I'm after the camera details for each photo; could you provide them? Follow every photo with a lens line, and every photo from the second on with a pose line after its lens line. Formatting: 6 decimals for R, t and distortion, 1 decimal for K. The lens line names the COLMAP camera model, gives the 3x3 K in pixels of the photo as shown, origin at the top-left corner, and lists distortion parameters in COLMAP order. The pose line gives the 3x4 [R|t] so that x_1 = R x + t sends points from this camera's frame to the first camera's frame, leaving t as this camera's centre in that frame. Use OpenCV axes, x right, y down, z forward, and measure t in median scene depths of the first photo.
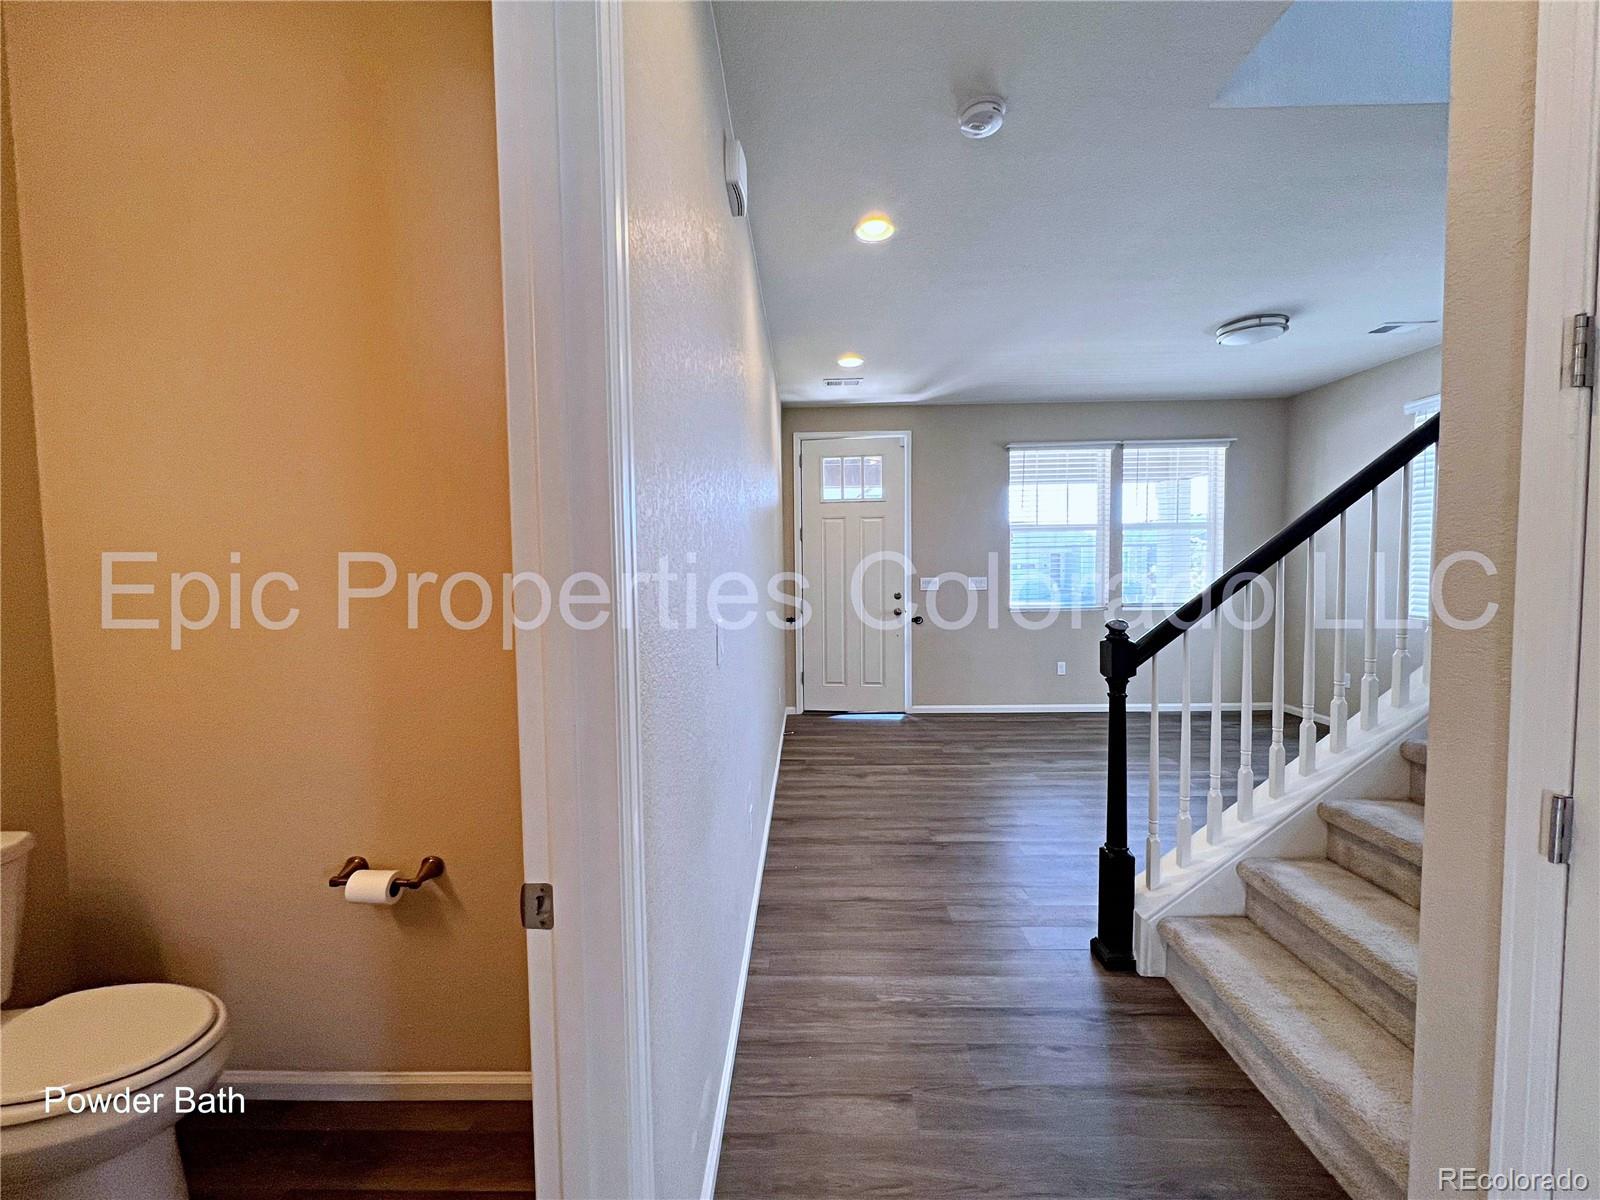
lens RADIAL K [[649.5, 0, 800.8], [0, 649.5, 598.0], [0, 0, 1]] dist [0.000518, 0.000389]
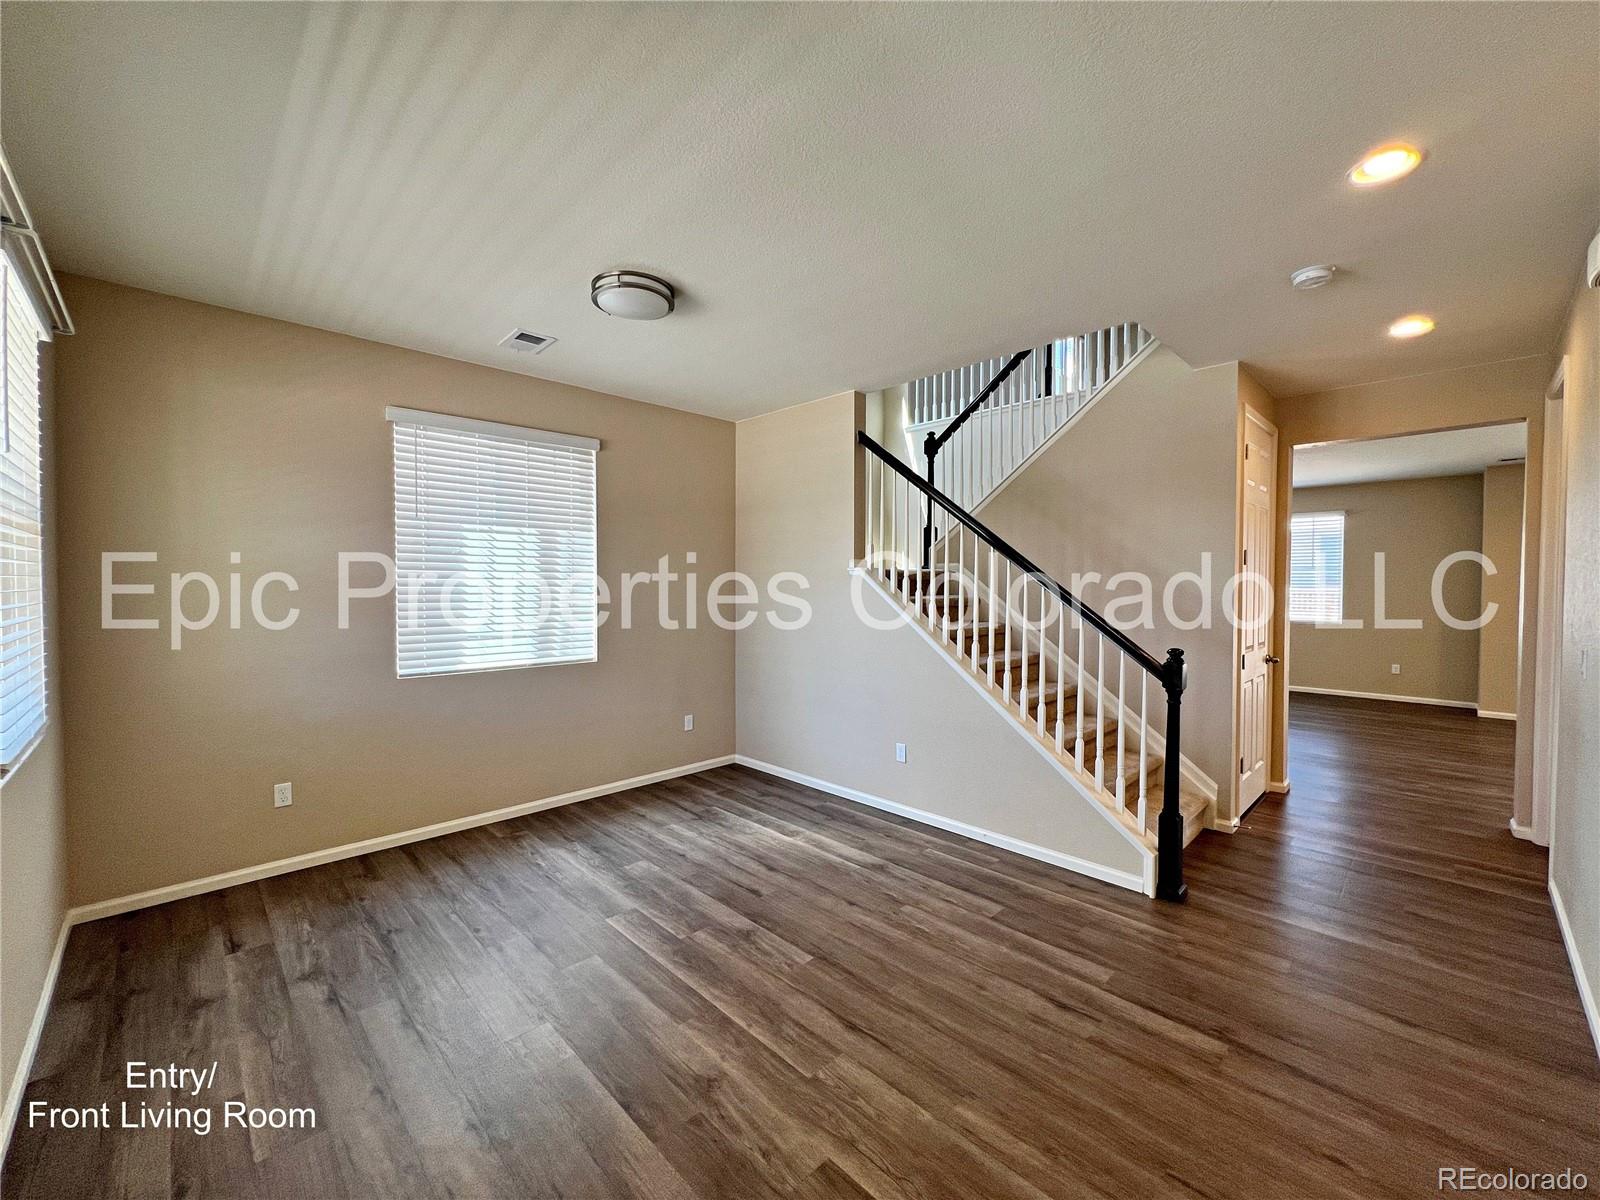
lens RADIAL K [[649.5, 0, 800.8], [0, 649.5, 598.0], [0, 0, 1]] dist [0.000518, 0.000389]
pose [[-0.711241, -0.001518, 0.702946, 0.050299], [0.043967, 0.997944, 0.046640, -0.111157], [-0.701572, 0.064078, -0.709712, 1.639826]]
